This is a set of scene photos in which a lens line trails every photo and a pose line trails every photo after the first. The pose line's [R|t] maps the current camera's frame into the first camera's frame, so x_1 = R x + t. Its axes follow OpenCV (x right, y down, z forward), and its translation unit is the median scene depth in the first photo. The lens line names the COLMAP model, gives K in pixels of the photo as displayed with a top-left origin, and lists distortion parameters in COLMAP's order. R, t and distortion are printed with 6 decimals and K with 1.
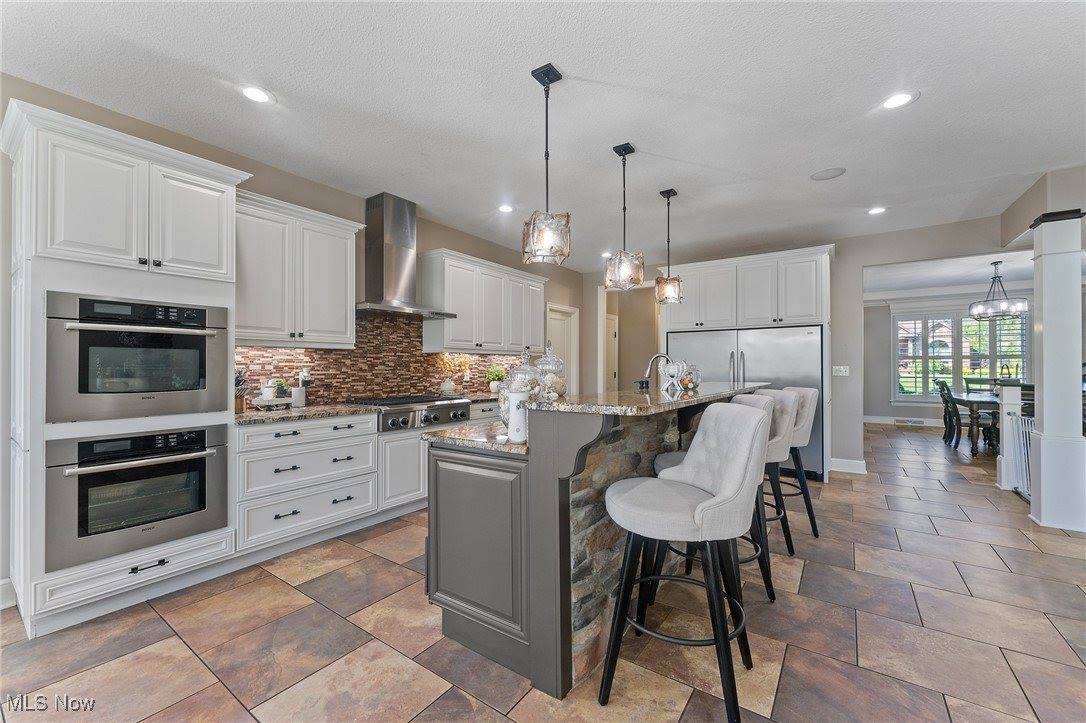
lens RADIAL K [[435.5, 0, 541.0], [0, 435.5, 365.9], [0, 0, 1]] dist [-0.000249, 0.000379]
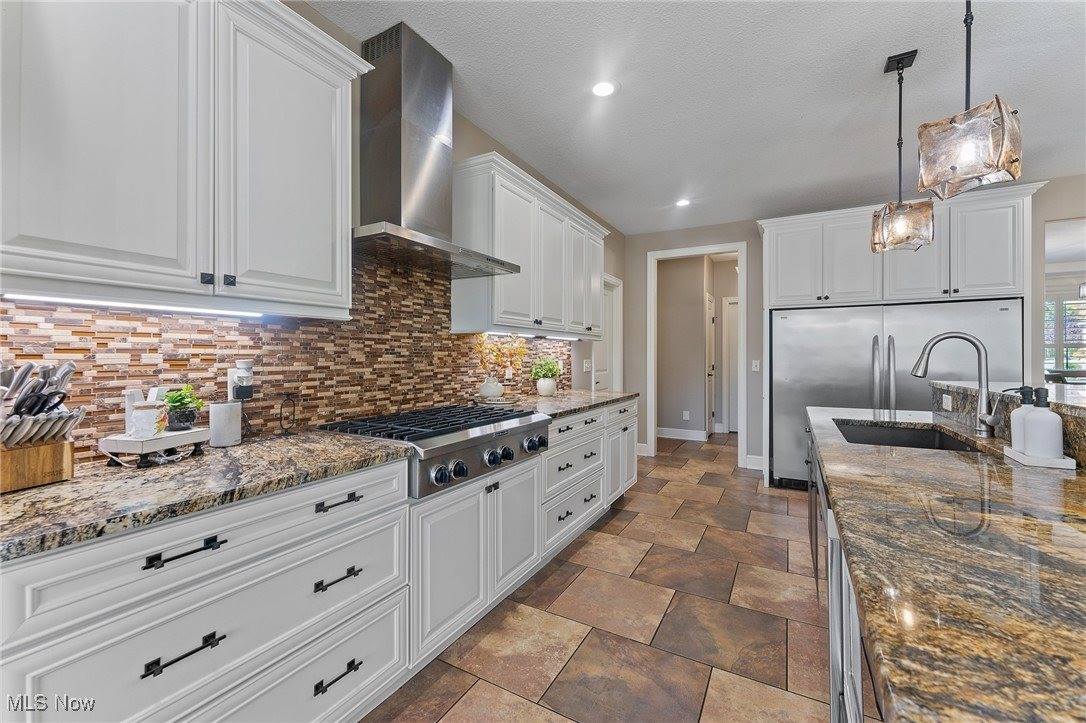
lens RADIAL K [[435.5, 0, 539.9], [0, 435.5, 357.9], [0, 0, 1]] dist [-0.000249, 0.000379]
pose [[0.994434, 0.000102, 0.105362, -0.254552], [-0.000723, 0.999983, 0.005855, 0.000153], [-0.105360, -0.005899, 0.994417, 0.469728]]
